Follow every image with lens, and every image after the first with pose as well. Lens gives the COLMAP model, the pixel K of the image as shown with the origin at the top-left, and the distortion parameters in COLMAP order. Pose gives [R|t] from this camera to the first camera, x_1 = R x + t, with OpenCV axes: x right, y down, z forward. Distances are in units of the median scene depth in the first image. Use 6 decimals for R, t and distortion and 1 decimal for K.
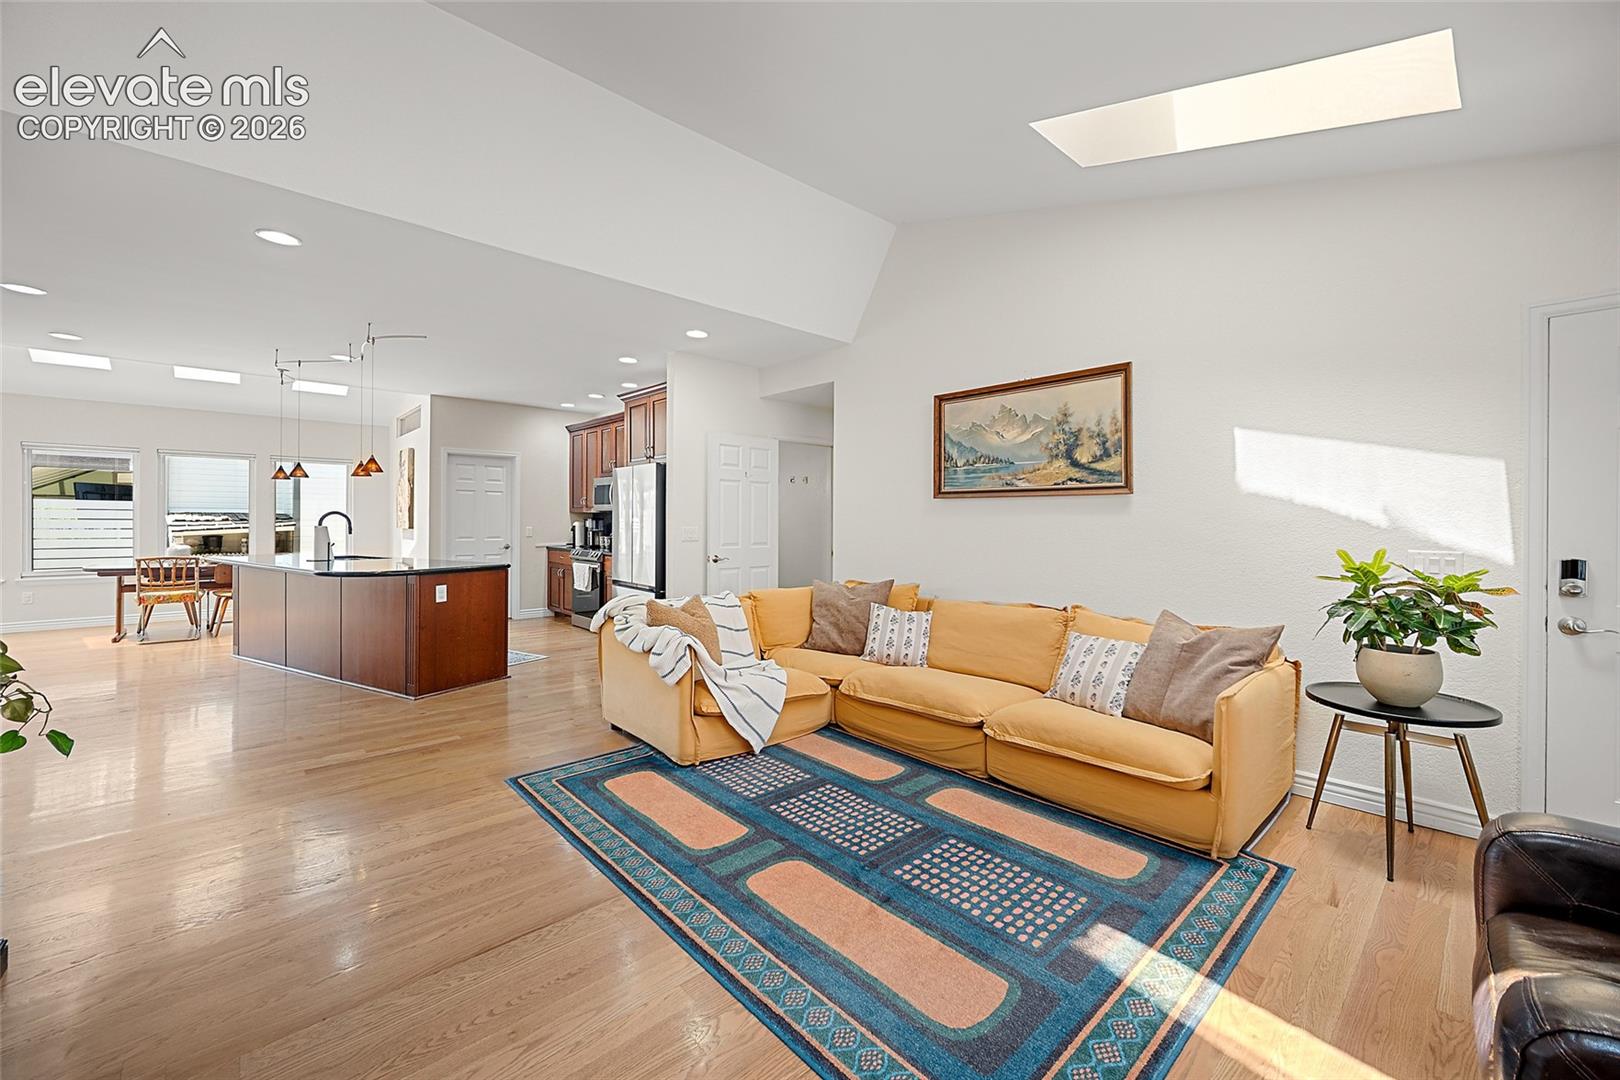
lens RADIAL K [[637.2, 0, 803.6], [0, 637.2, 520.4], [0, 0, 1]] dist [-0.002888, -0.000111]
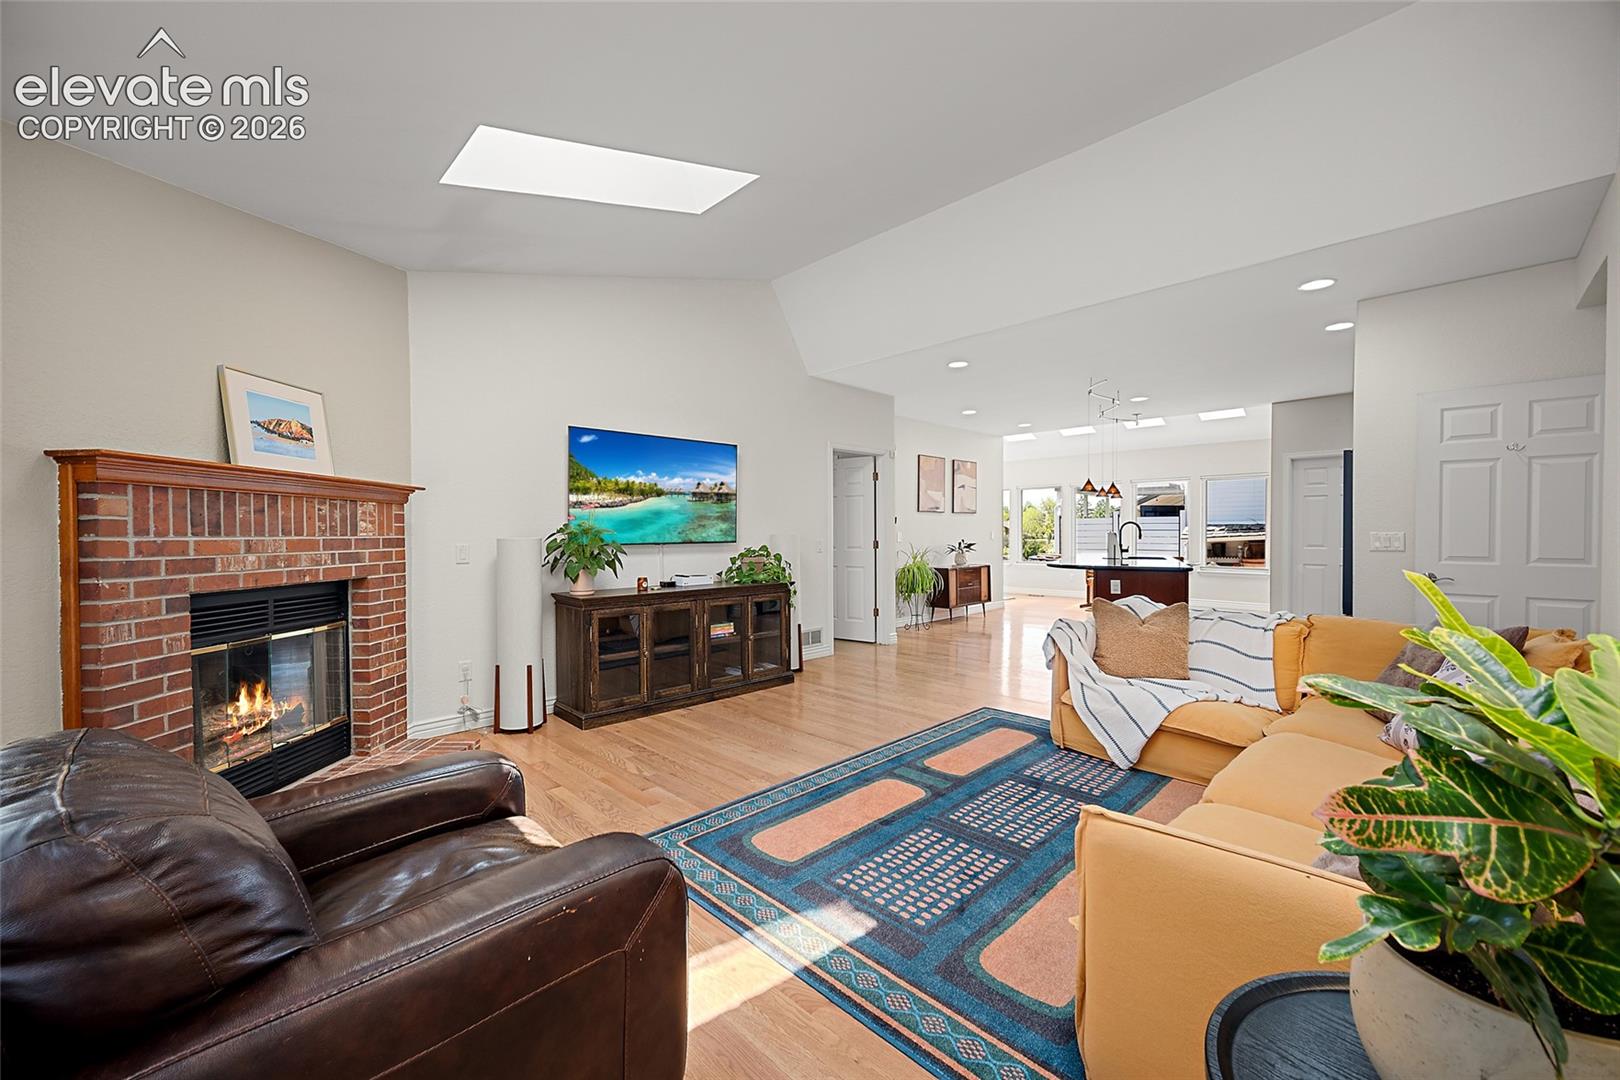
lens RADIAL K [[637.2, 0, 815.9], [0, 637.2, 539.6], [0, 0, 1]] dist [-0.002888, -0.000111]
pose [[0.049090, 0.007285, -0.998768, 0.770109], [0.003814, 0.999965, 0.007481, 0.016479], [0.998787, -0.004176, 0.049061, 0.456138]]
